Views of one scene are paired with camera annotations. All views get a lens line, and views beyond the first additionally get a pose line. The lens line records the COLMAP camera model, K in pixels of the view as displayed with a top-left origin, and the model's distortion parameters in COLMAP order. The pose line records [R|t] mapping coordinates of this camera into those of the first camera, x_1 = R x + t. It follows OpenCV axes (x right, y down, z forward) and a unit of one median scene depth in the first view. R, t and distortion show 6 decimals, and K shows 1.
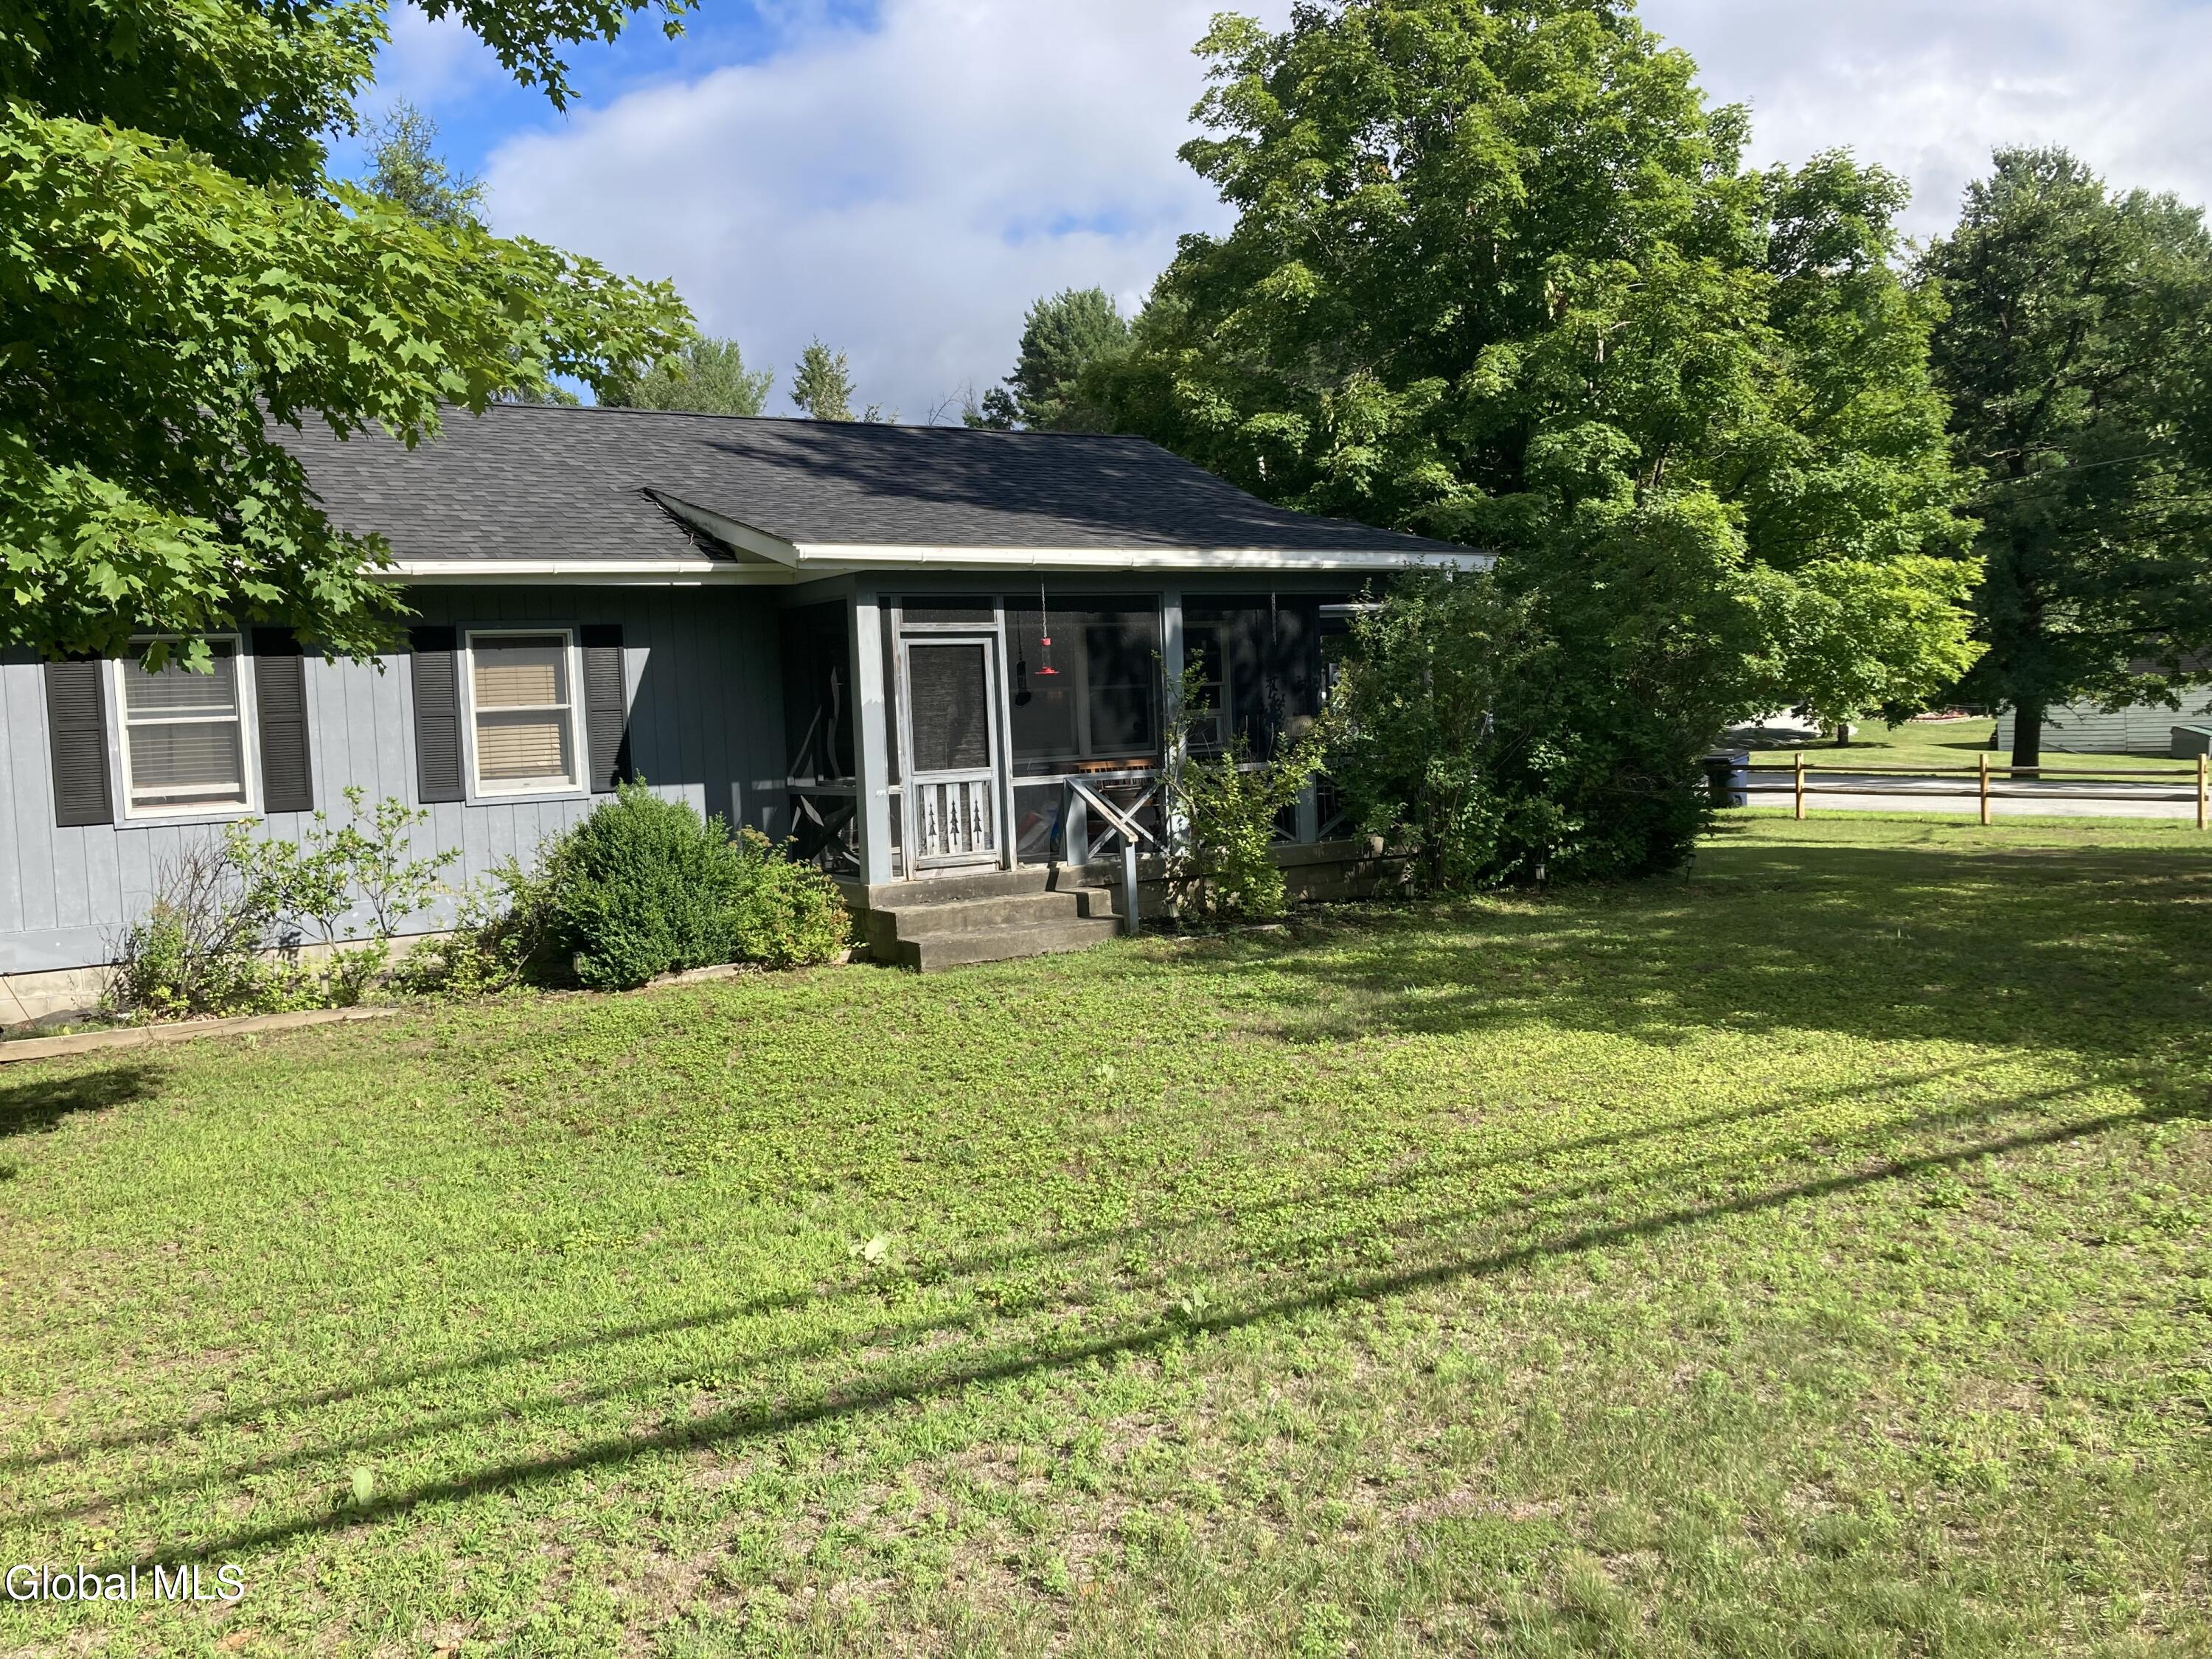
lens RADIAL K [[1803.7, 0, 1125.7], [0, 1803.7, 827.2], [0, 0, 1]] dist [0.040706, -0.041217]
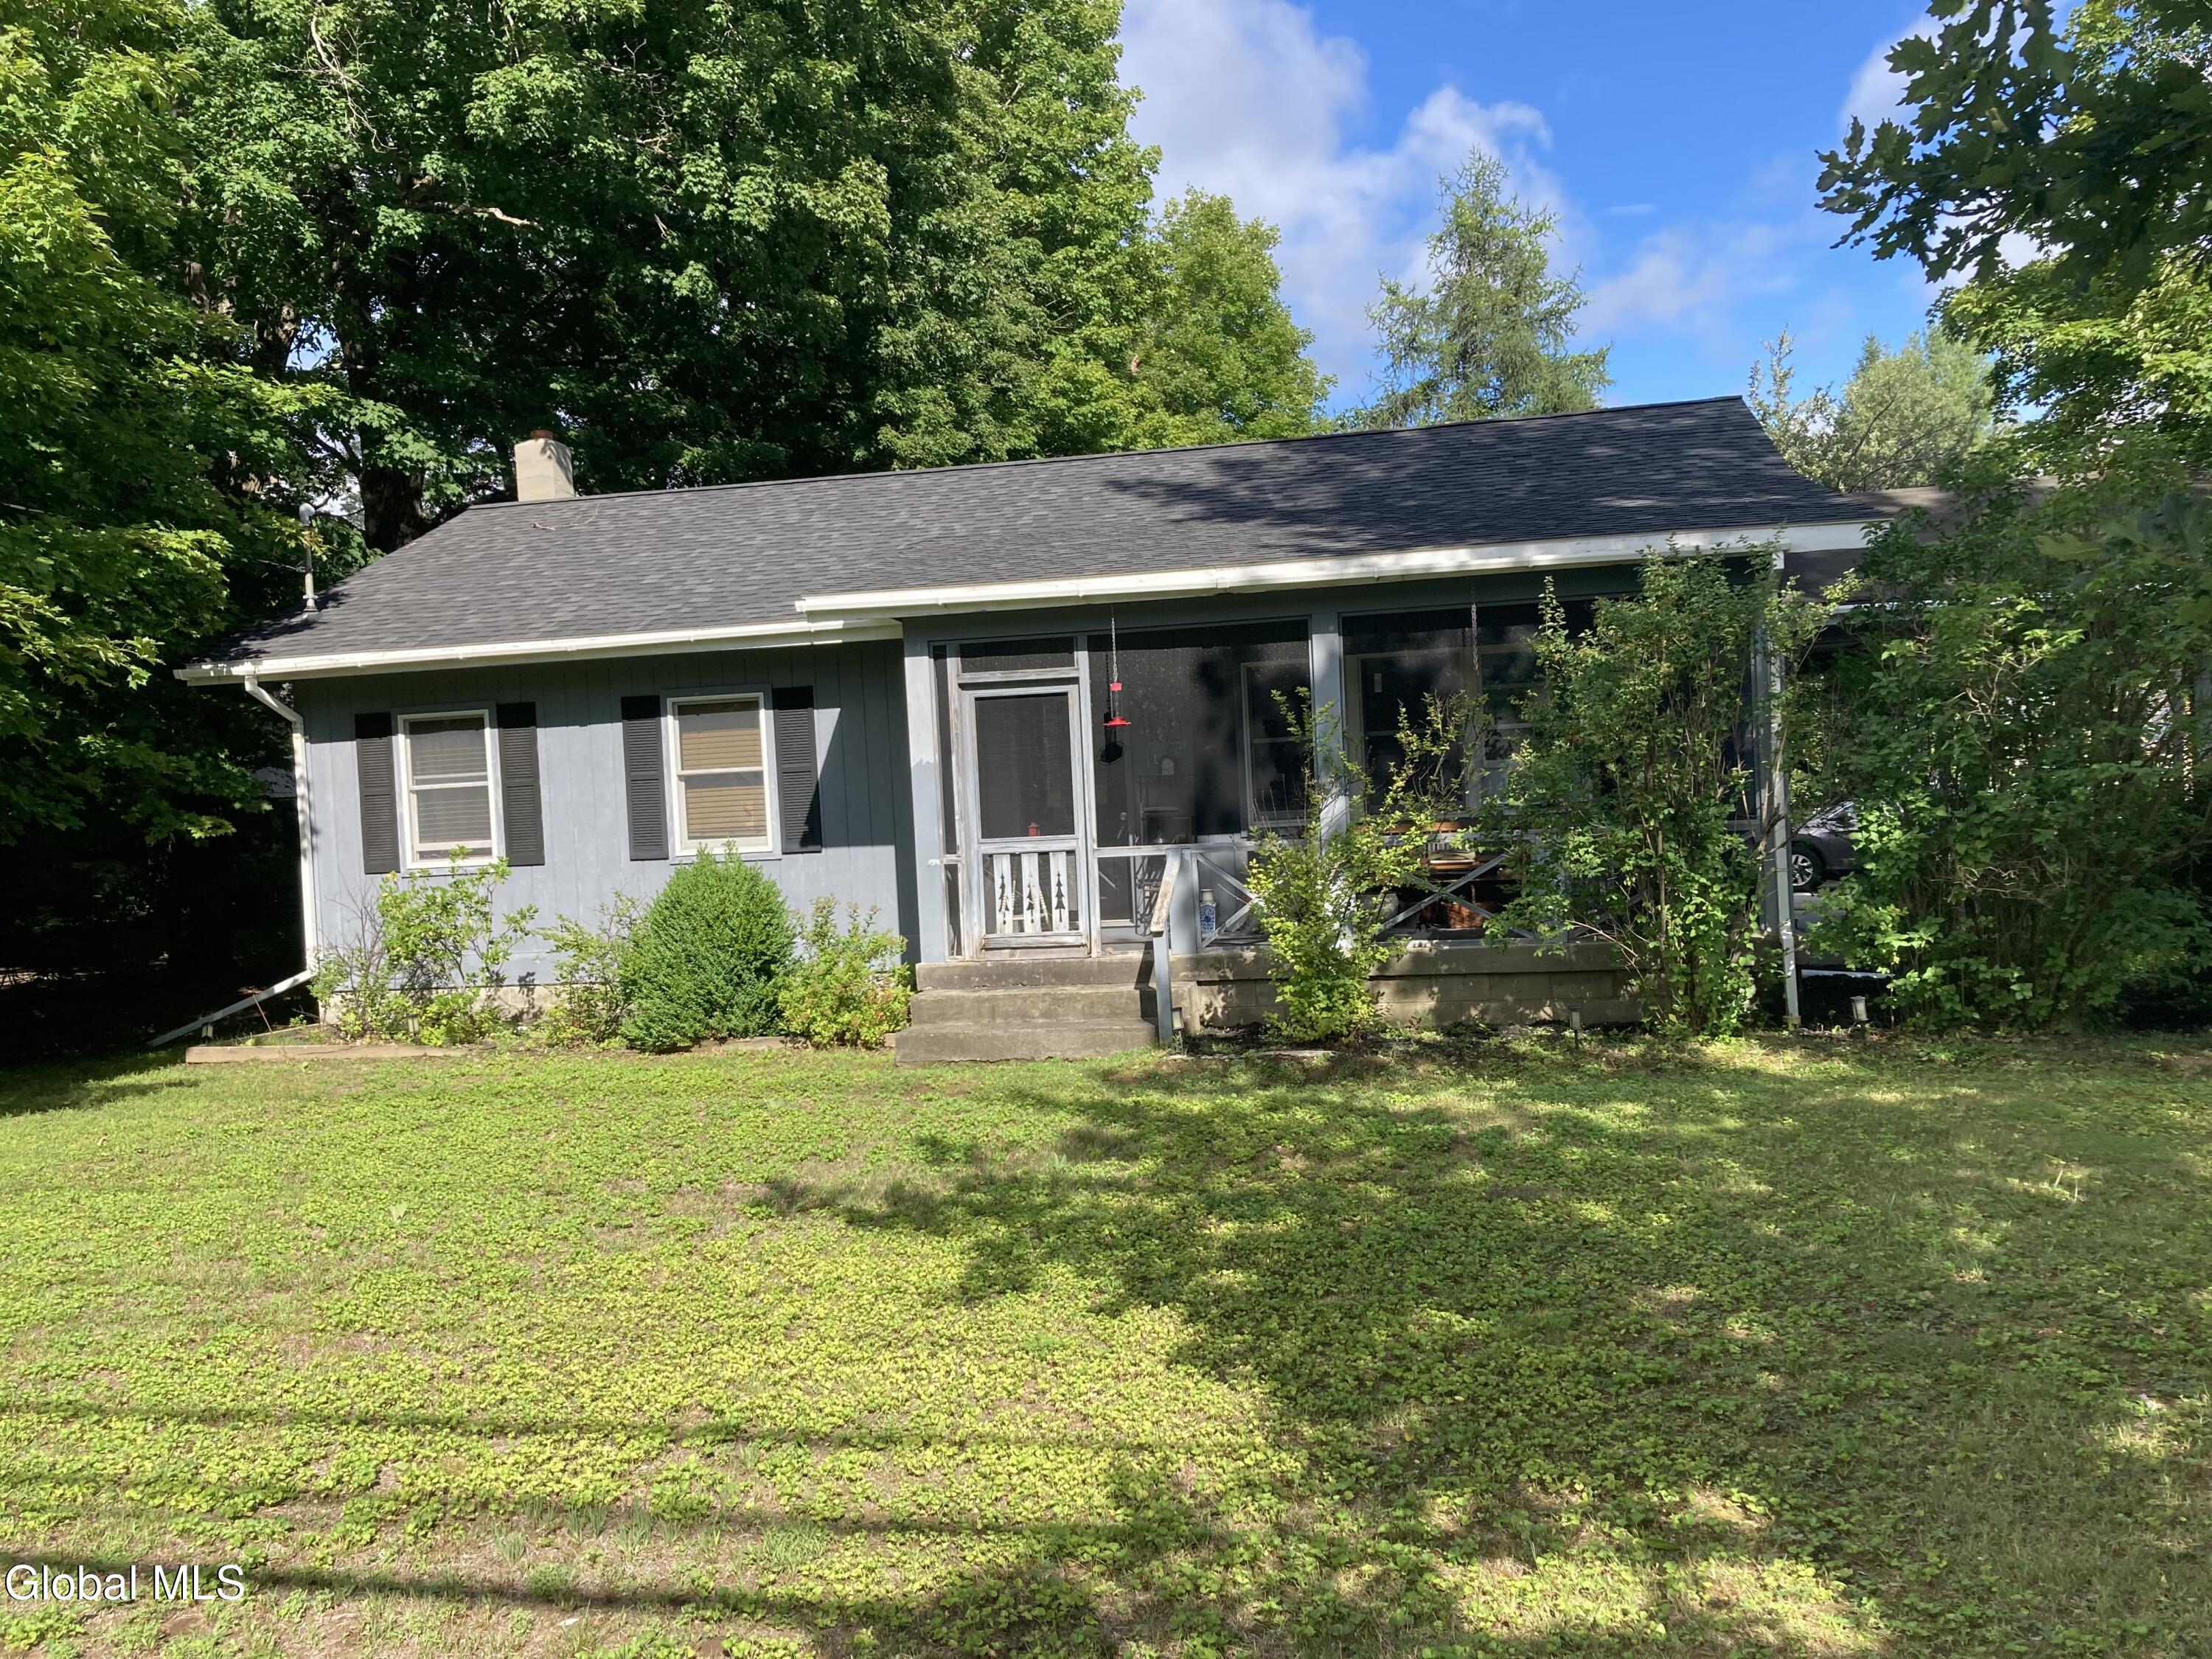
lens RADIAL K [[1803.7, 0, 1108.7], [0, 1803.7, 833.7], [0, 0, 1]] dist [0.040706, -0.041217]
pose [[0.734160, 0.017750, -0.678745, 0.528718], [-0.025633, 0.999670, -0.001584, -0.033353], [0.678493, 0.018562, 0.734372, 0.386565]]
